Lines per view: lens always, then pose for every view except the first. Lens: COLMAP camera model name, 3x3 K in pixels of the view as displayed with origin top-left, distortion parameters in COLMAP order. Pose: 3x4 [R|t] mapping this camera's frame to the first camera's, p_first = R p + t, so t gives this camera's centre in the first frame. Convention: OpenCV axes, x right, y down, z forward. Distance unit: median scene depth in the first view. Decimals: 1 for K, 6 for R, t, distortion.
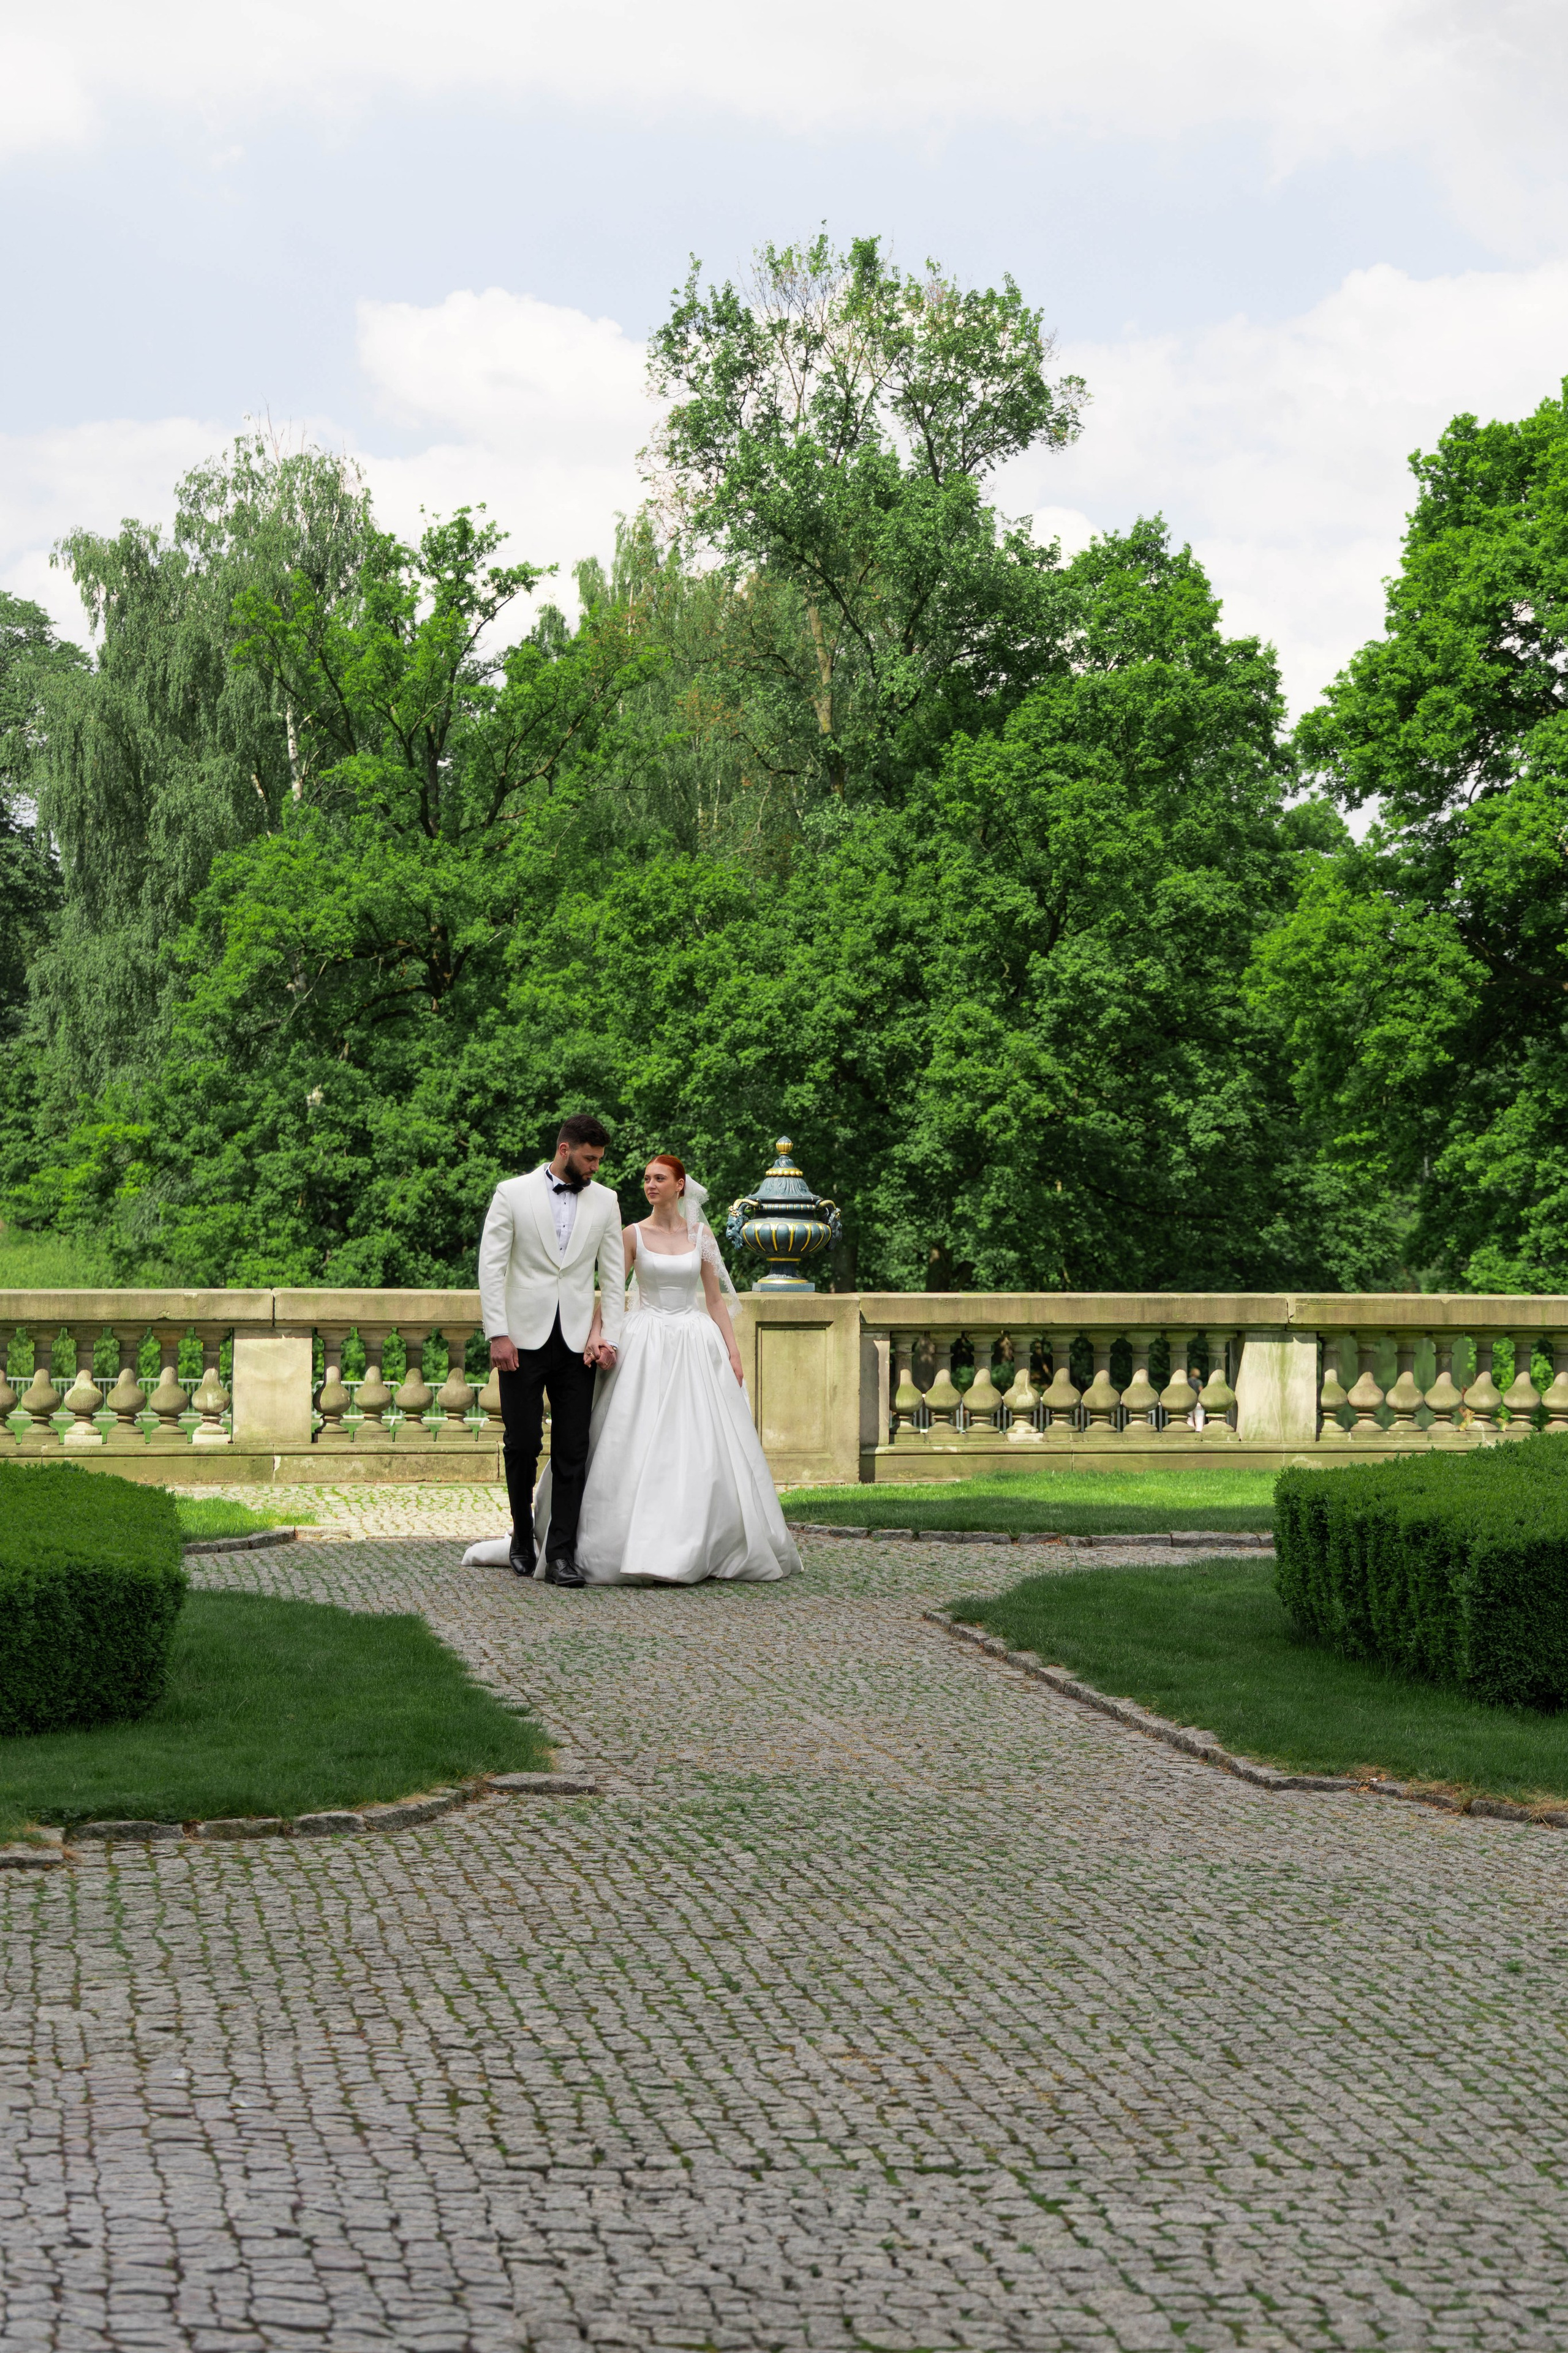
lens RADIAL K [[4214.0, 0, 776.0], [0, 4214.0, 1186.5], [0, 0, 1]] dist [0.108982, 0.005701]
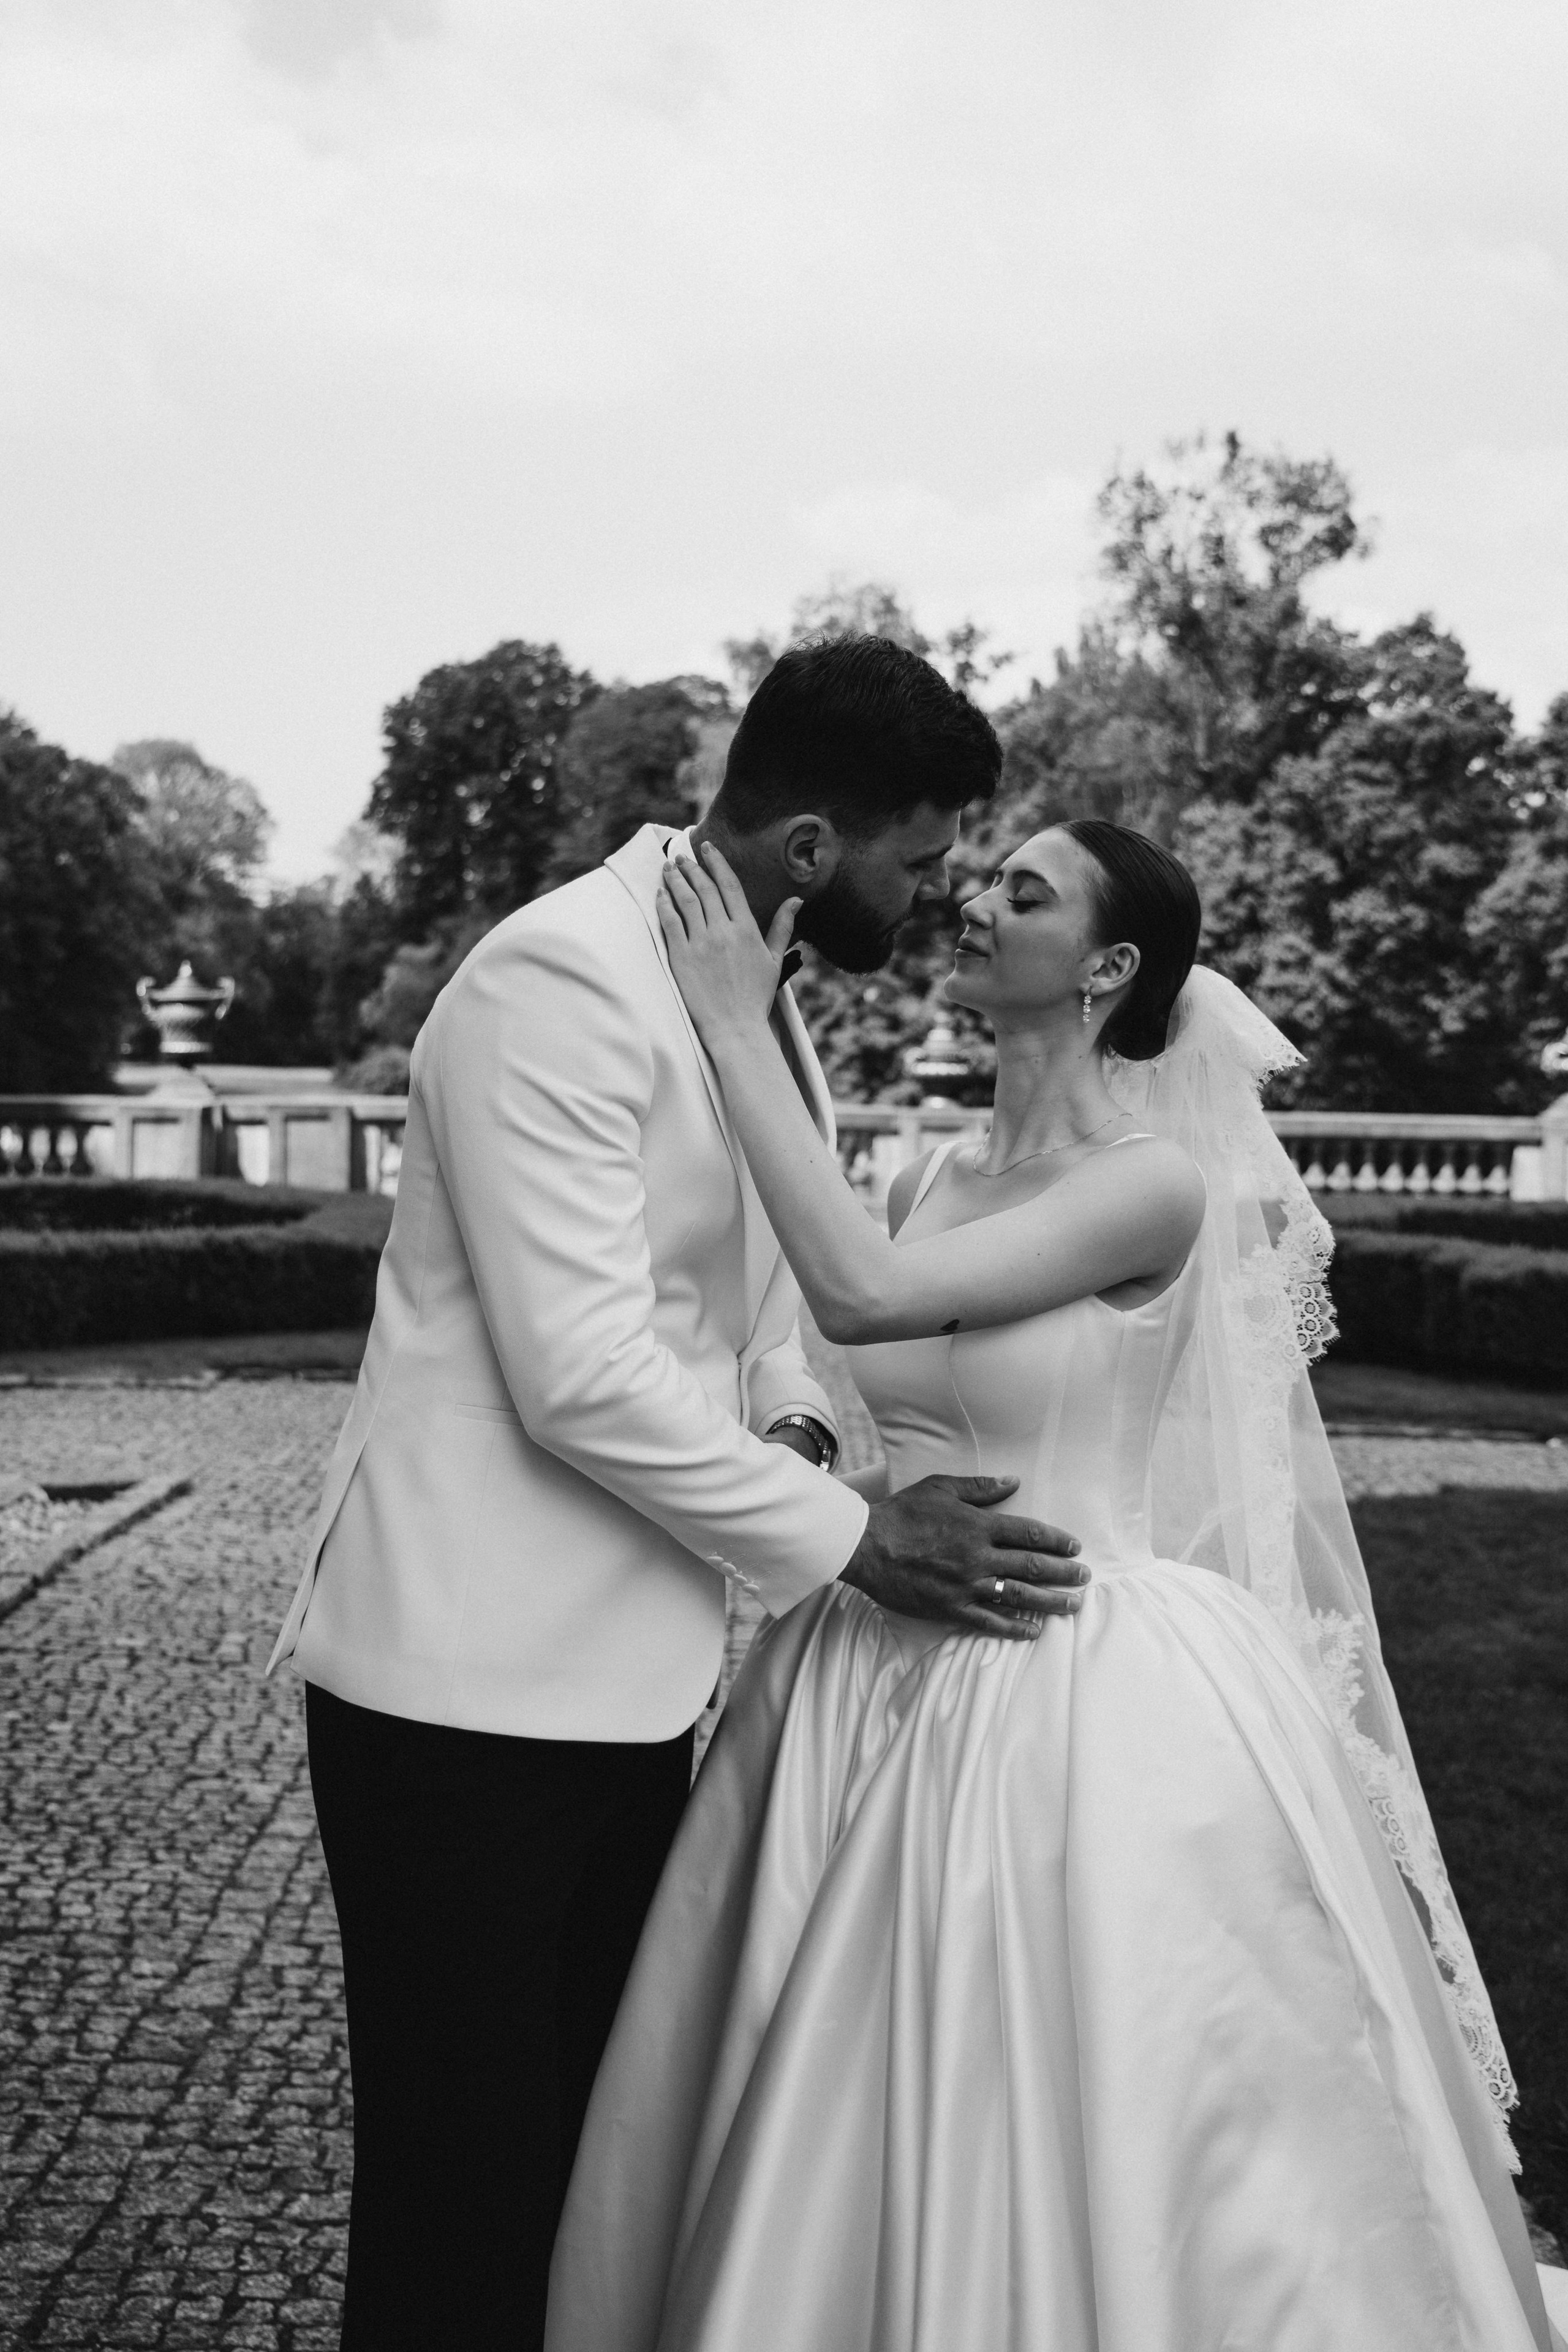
lens RADIAL K [[2762.2, 0, 727.3], [0, 2762.2, 1100.6], [0, 0, 1]] dist [0.146412, 0.030856]
pose [[0.982626, 0.012678, -0.185163, 0.030819], [-0.009747, 0.999812, 0.016733, 0.001159], [0.185340, -0.014638, 0.982565, -0.017057]]
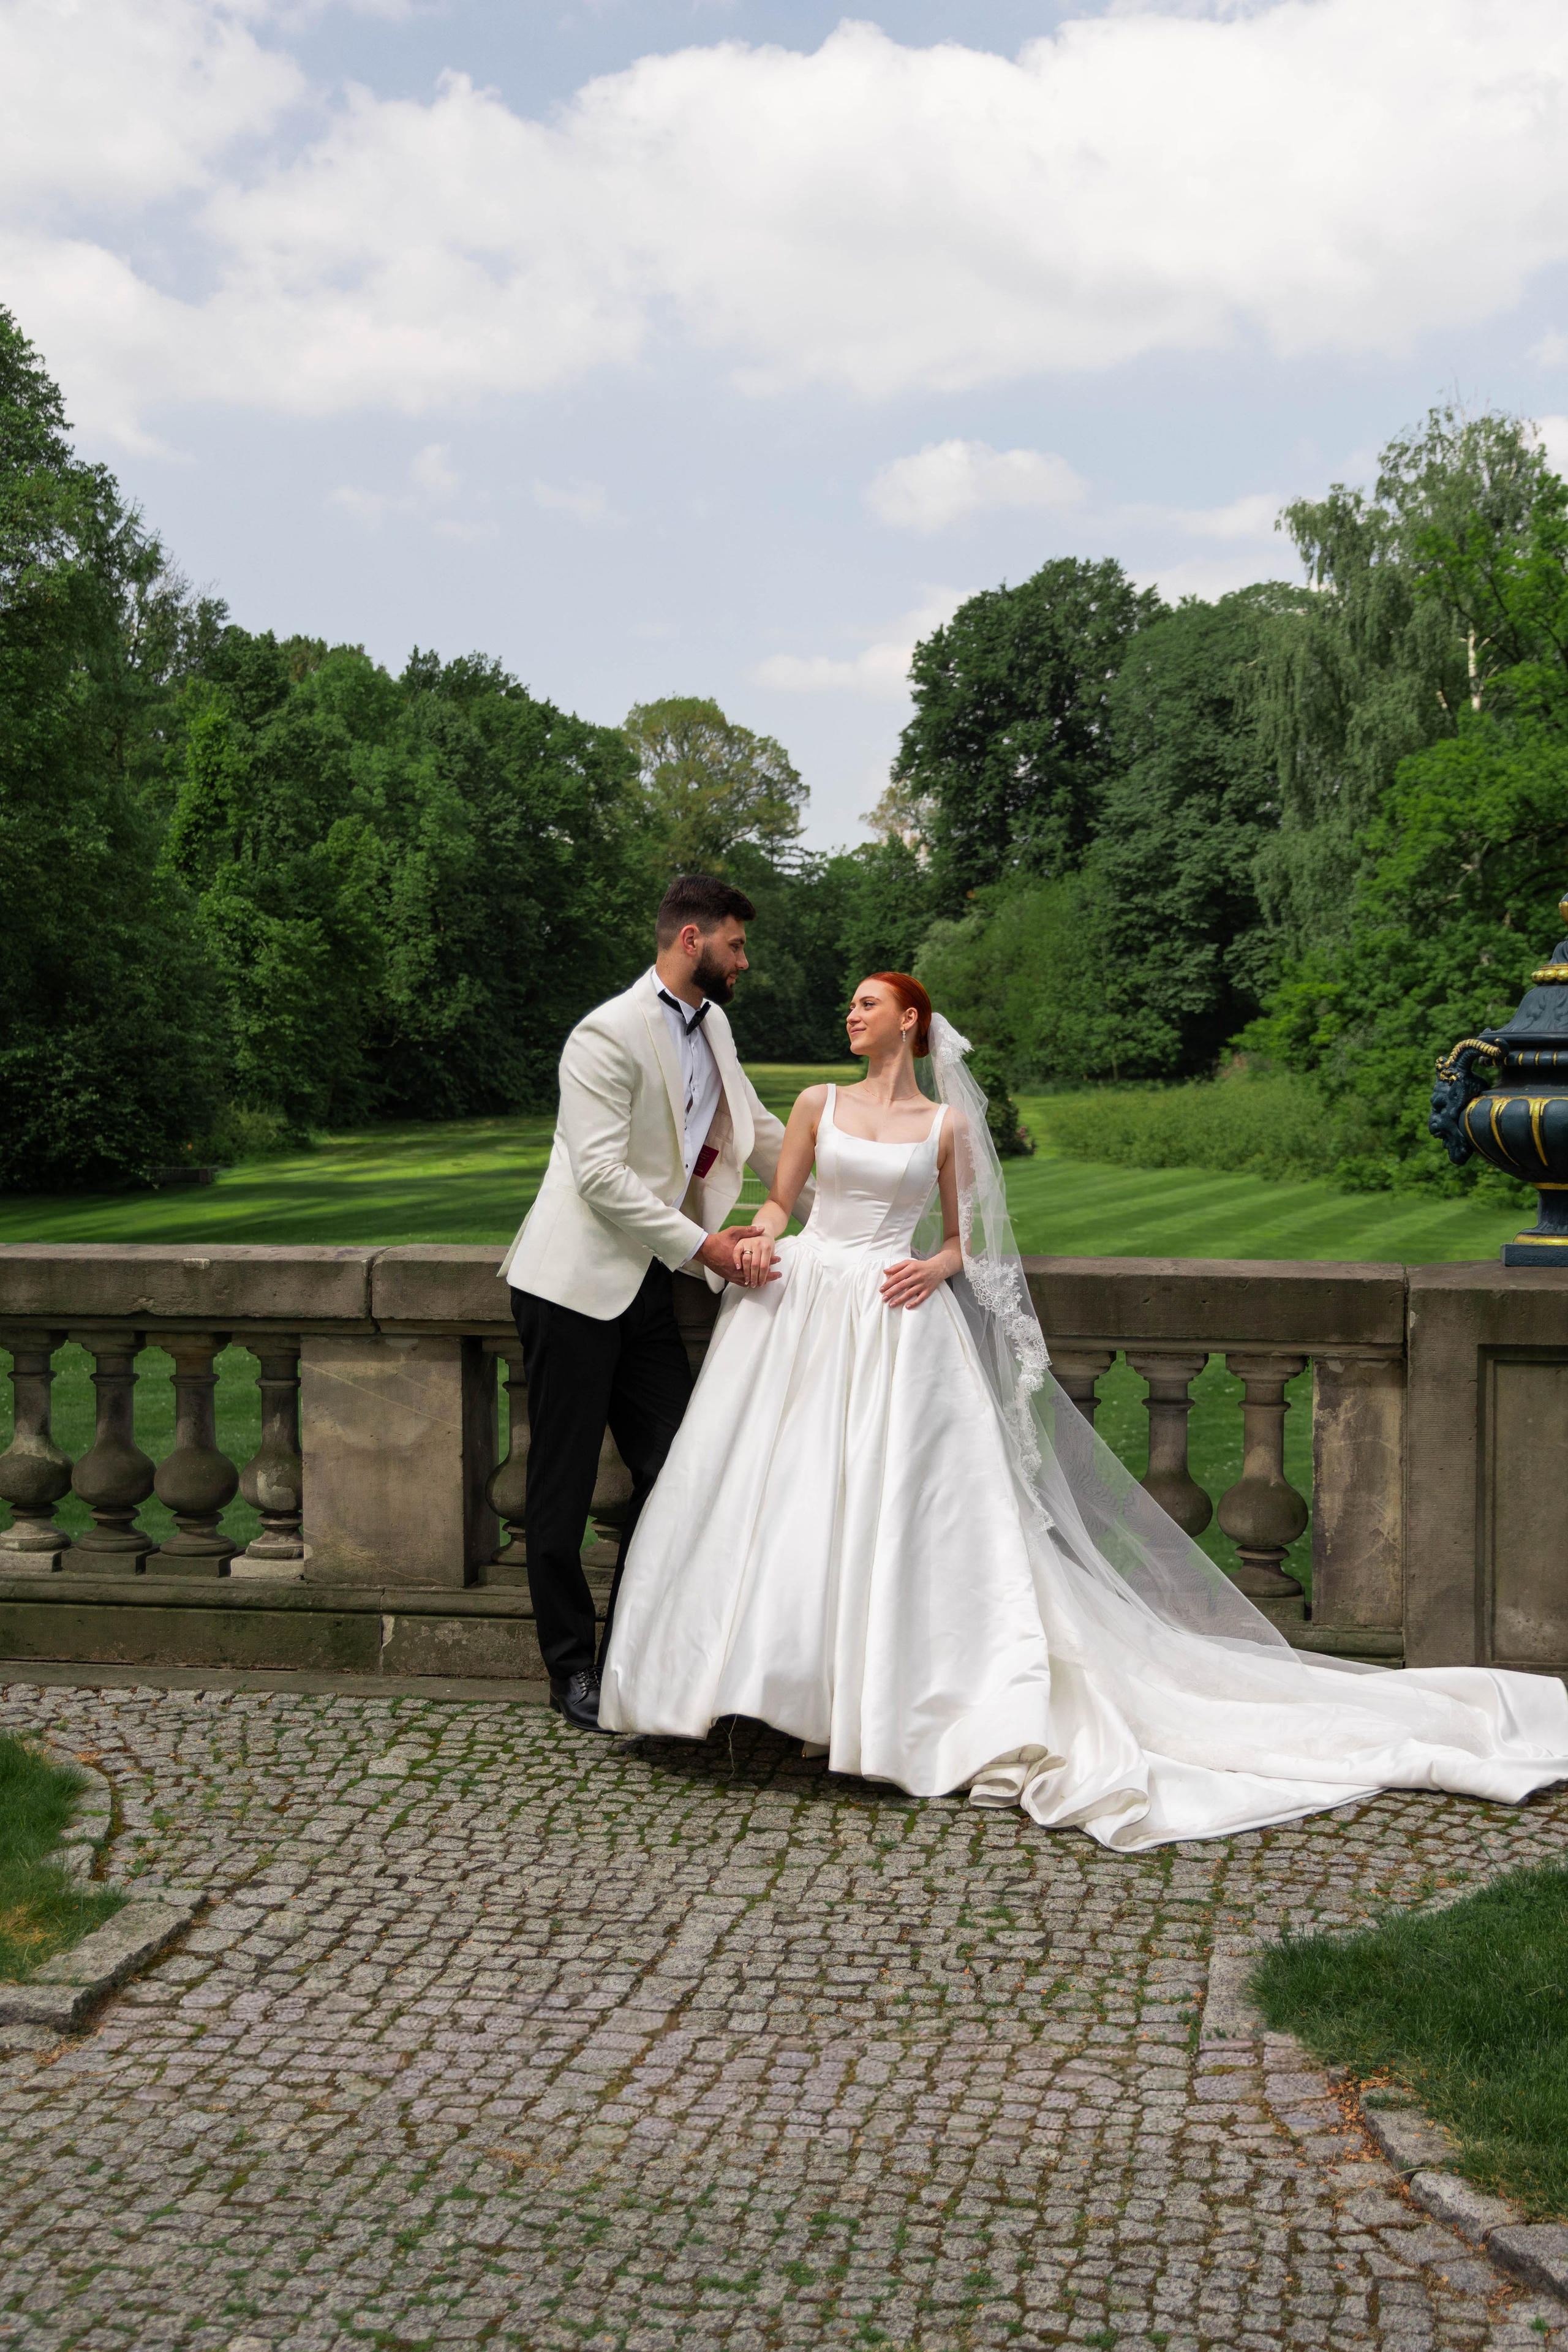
lens RADIAL K [[2824.9, 0, 779.5], [0, 2824.9, 1264.7], [0, 0, 1]] dist [0.036016, 0.007982]
pose [[0.927326, 0.019292, -0.373757, 0.008634], [0.010818, 0.996872, 0.078294, 0.000678], [0.374098, -0.076647, 0.924216, 0.185107]]
